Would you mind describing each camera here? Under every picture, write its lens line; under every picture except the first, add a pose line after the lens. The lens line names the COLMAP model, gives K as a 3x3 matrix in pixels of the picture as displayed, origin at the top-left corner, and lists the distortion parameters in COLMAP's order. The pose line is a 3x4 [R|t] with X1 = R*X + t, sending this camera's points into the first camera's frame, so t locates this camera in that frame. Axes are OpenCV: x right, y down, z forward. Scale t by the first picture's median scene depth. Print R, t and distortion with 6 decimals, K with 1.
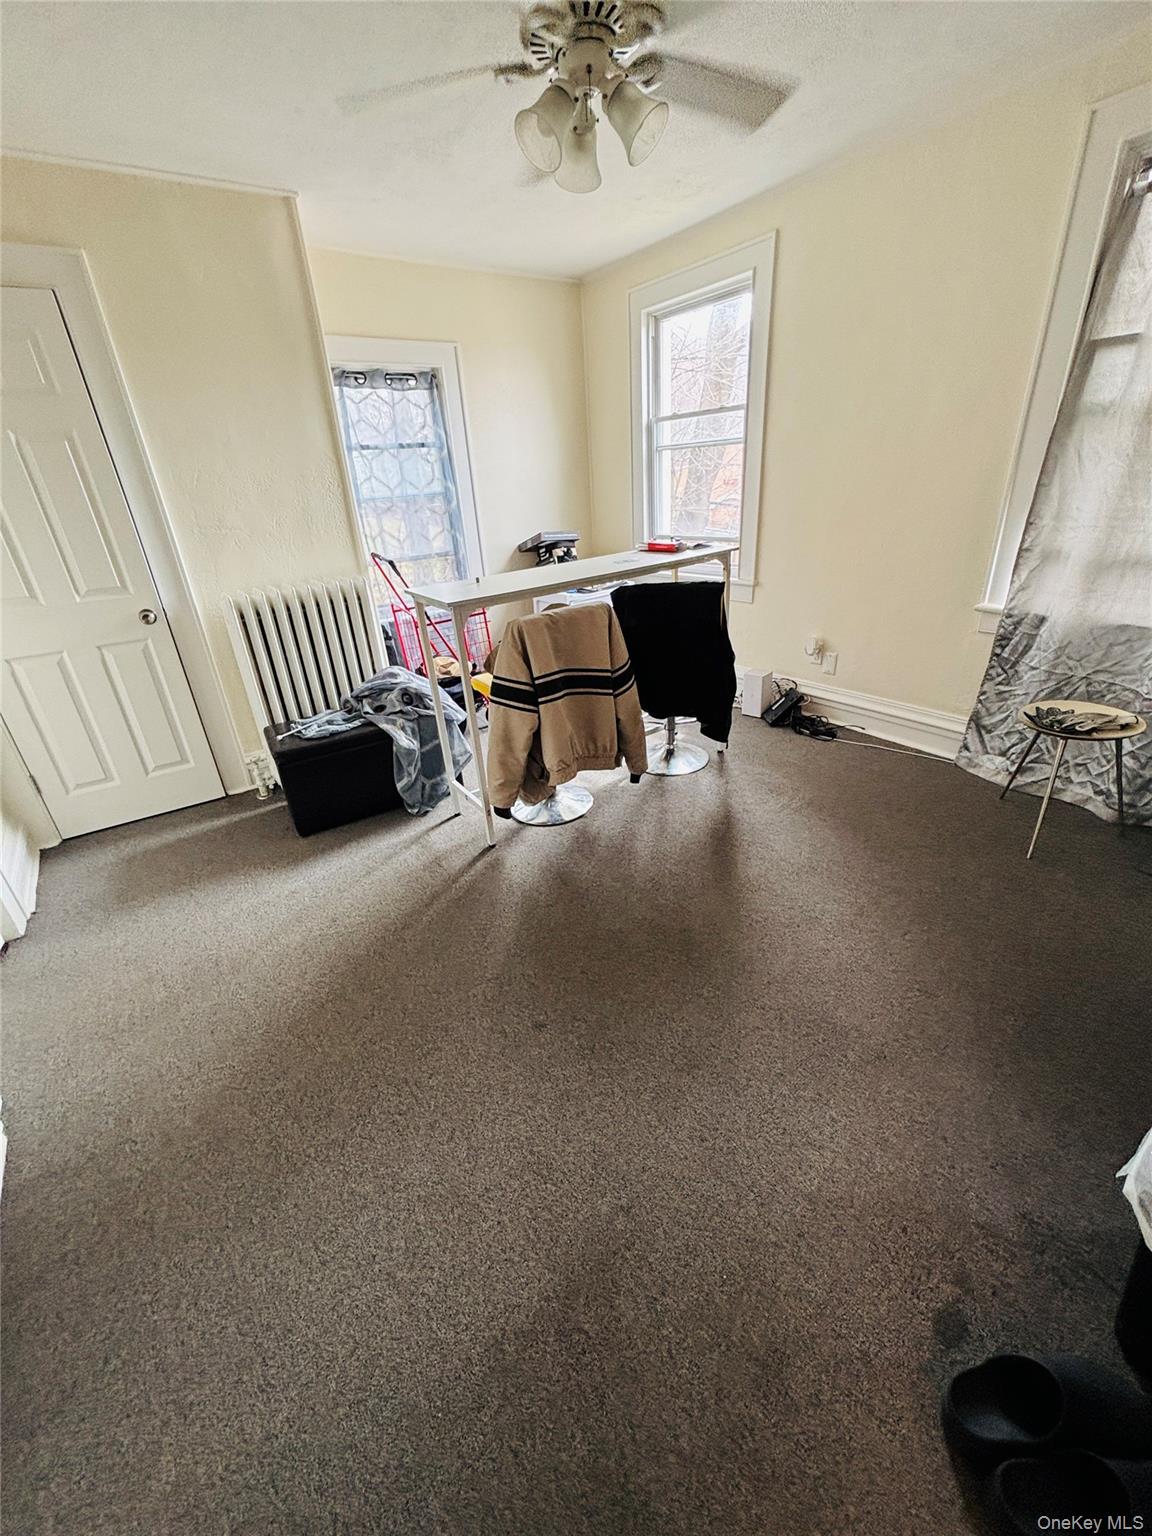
lens RADIAL K [[618.1, 0, 578.0], [0, 618.1, 765.3], [0, 0, 1]] dist [-0.000507, 0.000320]
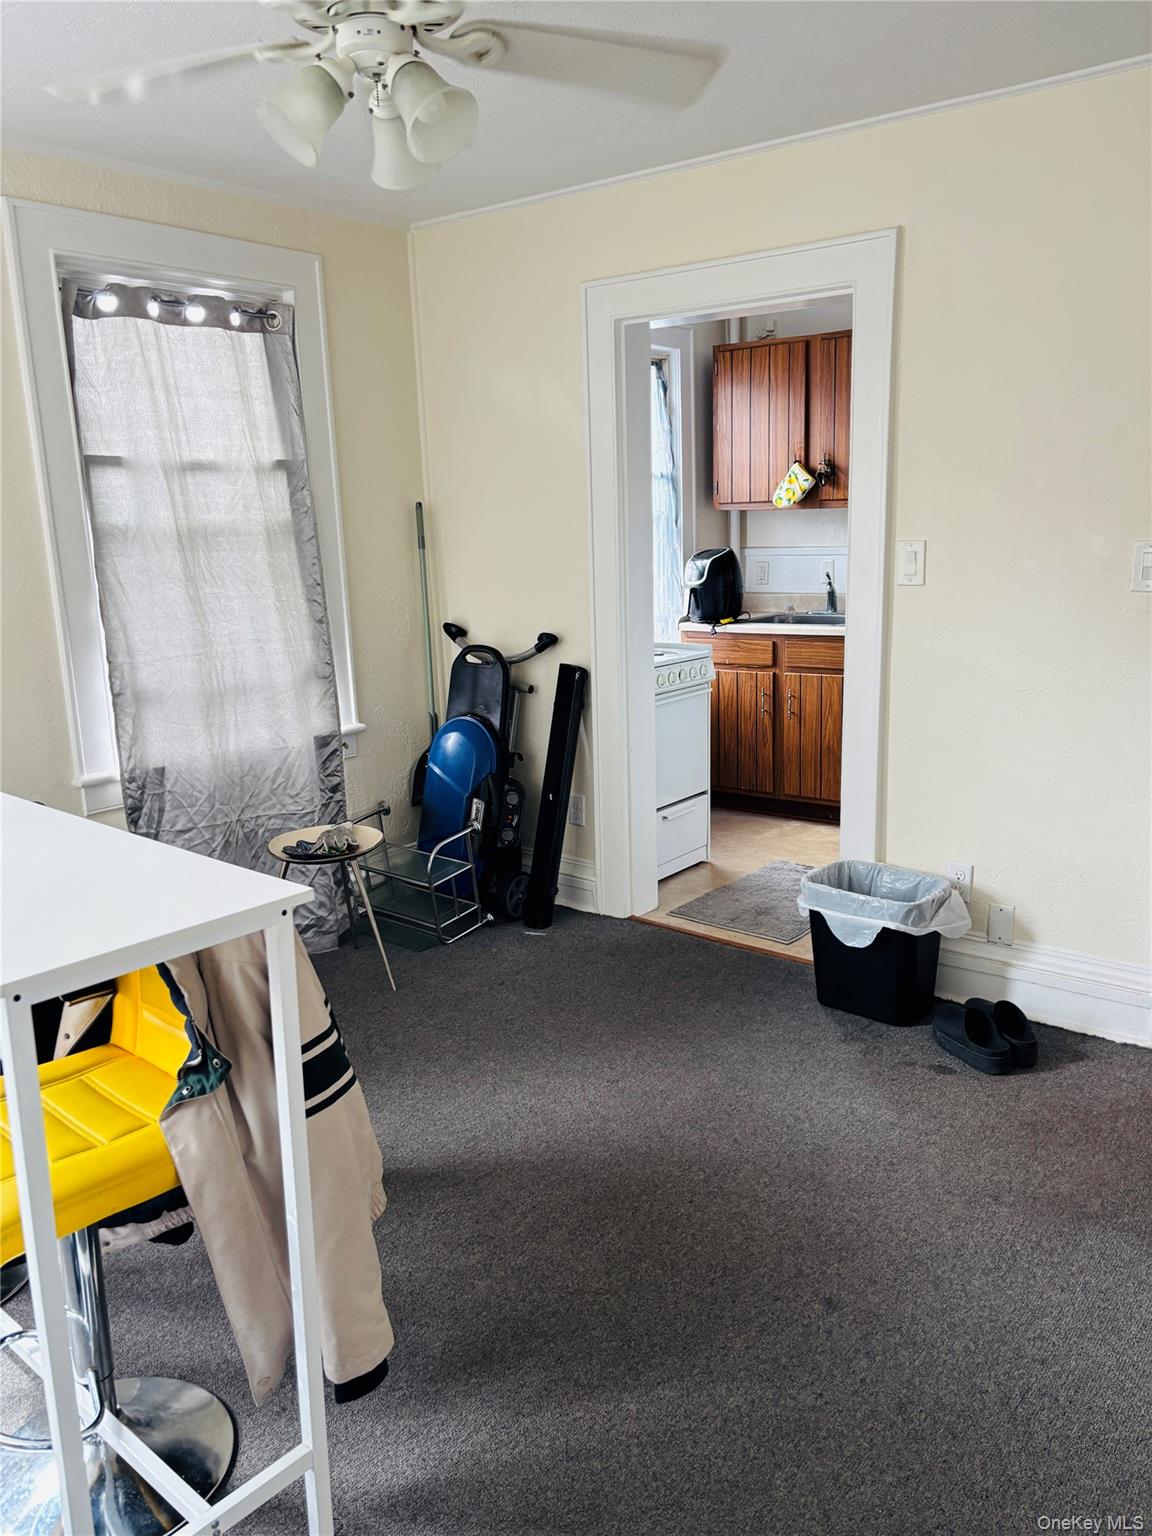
lens RADIAL K [[1161.0, 0, 573.9], [0, 1161.0, 775.7], [0, 0, 1]] dist [0.035612, -0.032614]
pose [[-0.257292, -0.123090, 0.958462, -0.819165], [0.448979, 0.863069, 0.231364, -0.356398], [-0.855698, 0.489857, -0.166796, 0.842871]]
